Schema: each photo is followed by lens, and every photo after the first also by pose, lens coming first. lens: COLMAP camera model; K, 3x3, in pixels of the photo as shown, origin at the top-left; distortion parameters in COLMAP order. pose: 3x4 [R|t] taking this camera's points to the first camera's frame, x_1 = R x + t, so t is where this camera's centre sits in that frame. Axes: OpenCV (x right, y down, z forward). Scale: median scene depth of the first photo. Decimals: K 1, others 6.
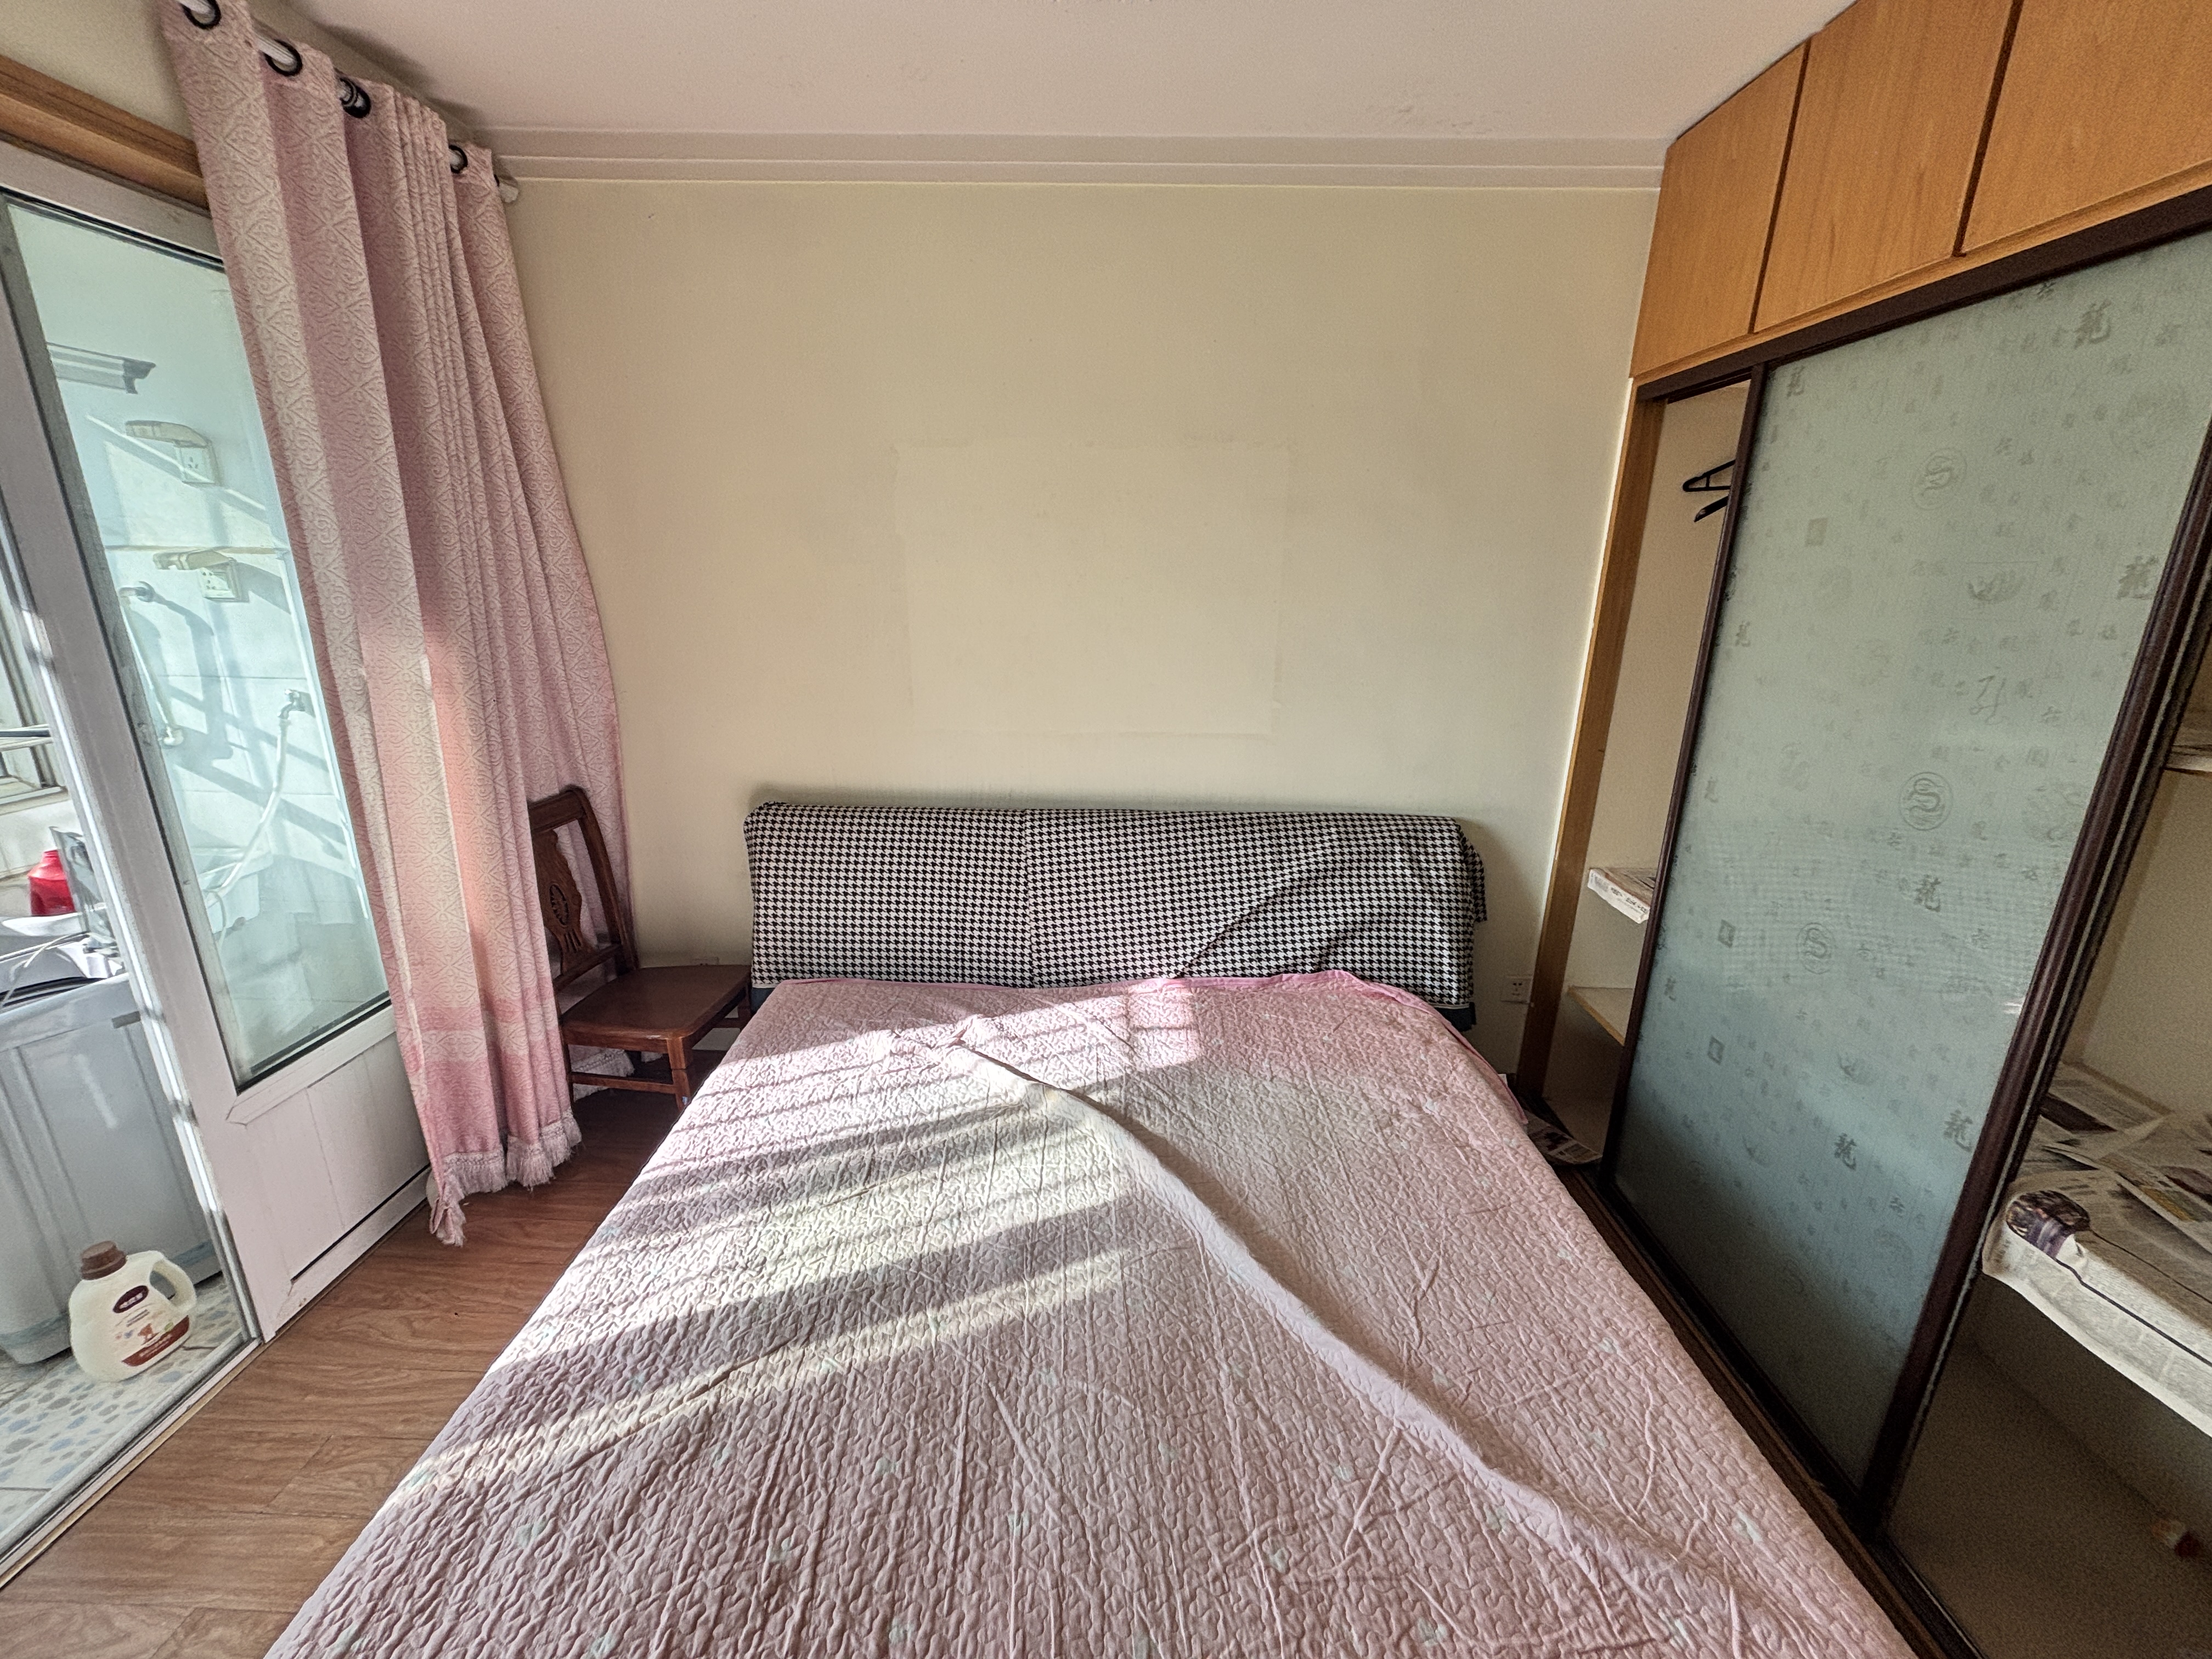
lens RADIAL K [[894.3, 0, 1107.4], [0, 894.3, 819.9], [0, 0, 1]] dist [0.001317, -0.000272]
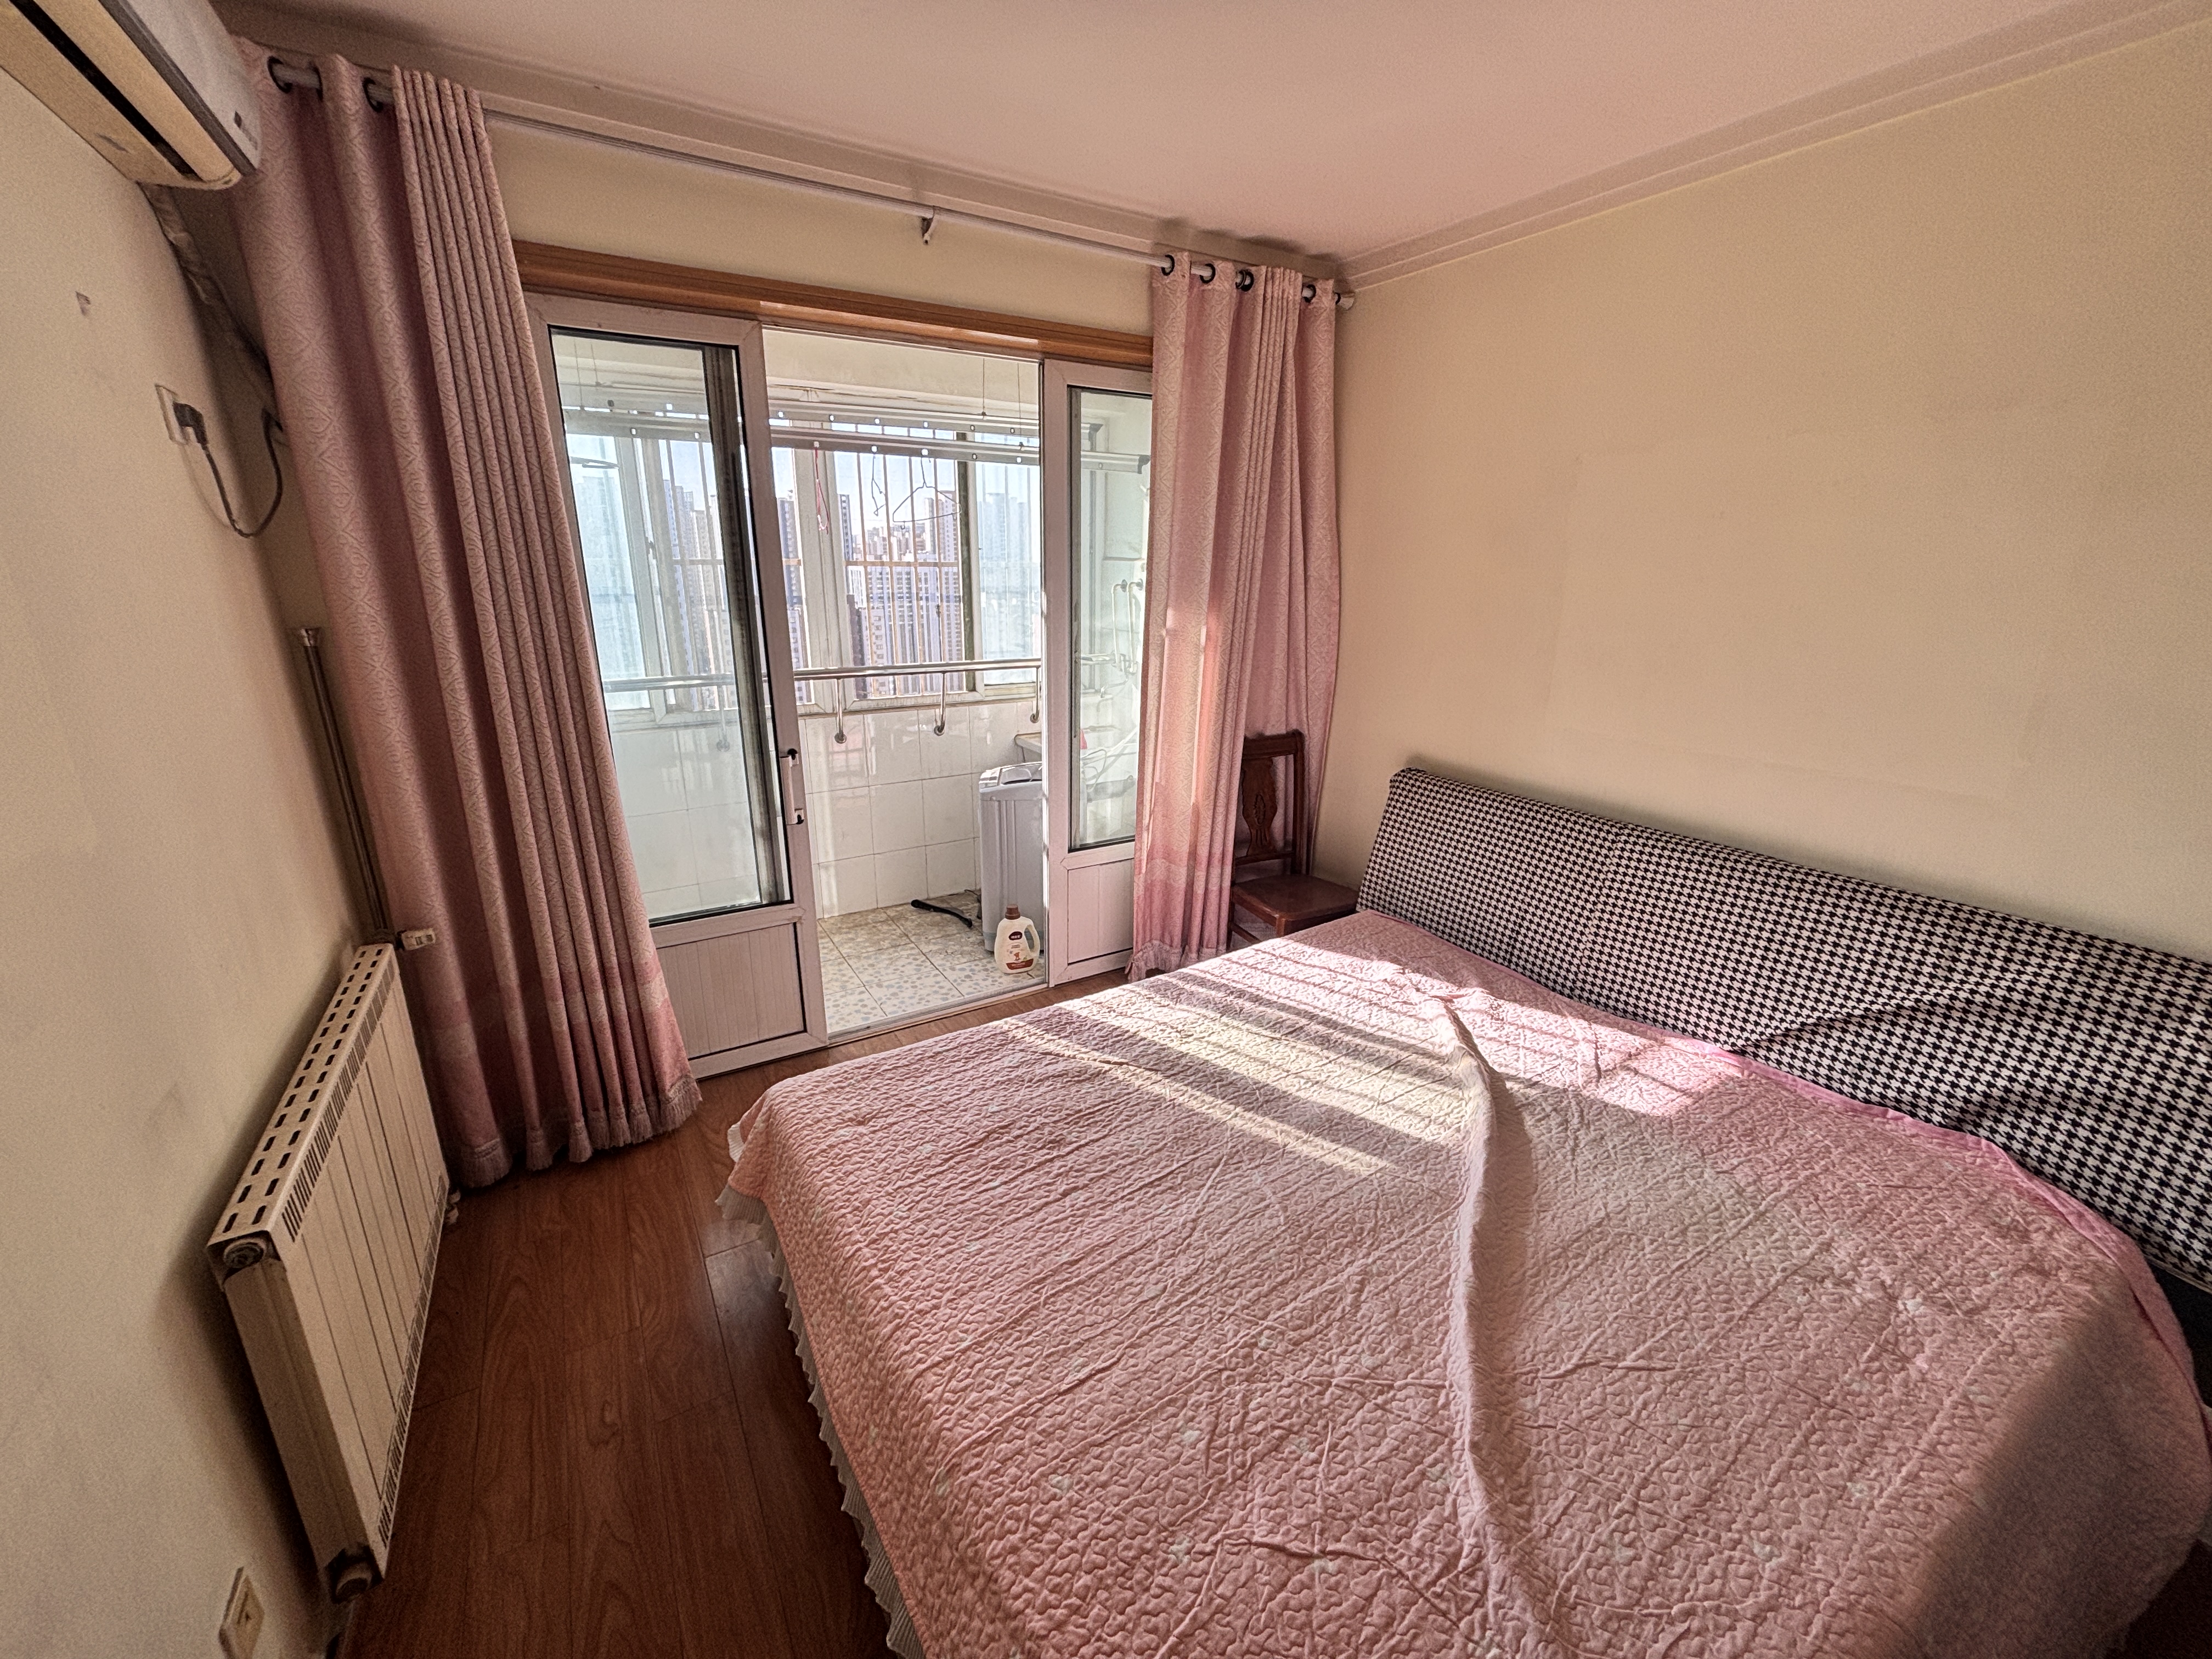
lens RADIAL K [[891.4, 0, 1102.0], [0, 891.4, 825.8], [0, 0, 1]] dist [0.007748, -0.000452]
pose [[0.531781, 0.234318, -0.813821, 0.475733], [-0.240650, 0.963157, 0.120066, 0.013006], [0.811971, 0.131997, 0.568577, -0.002312]]
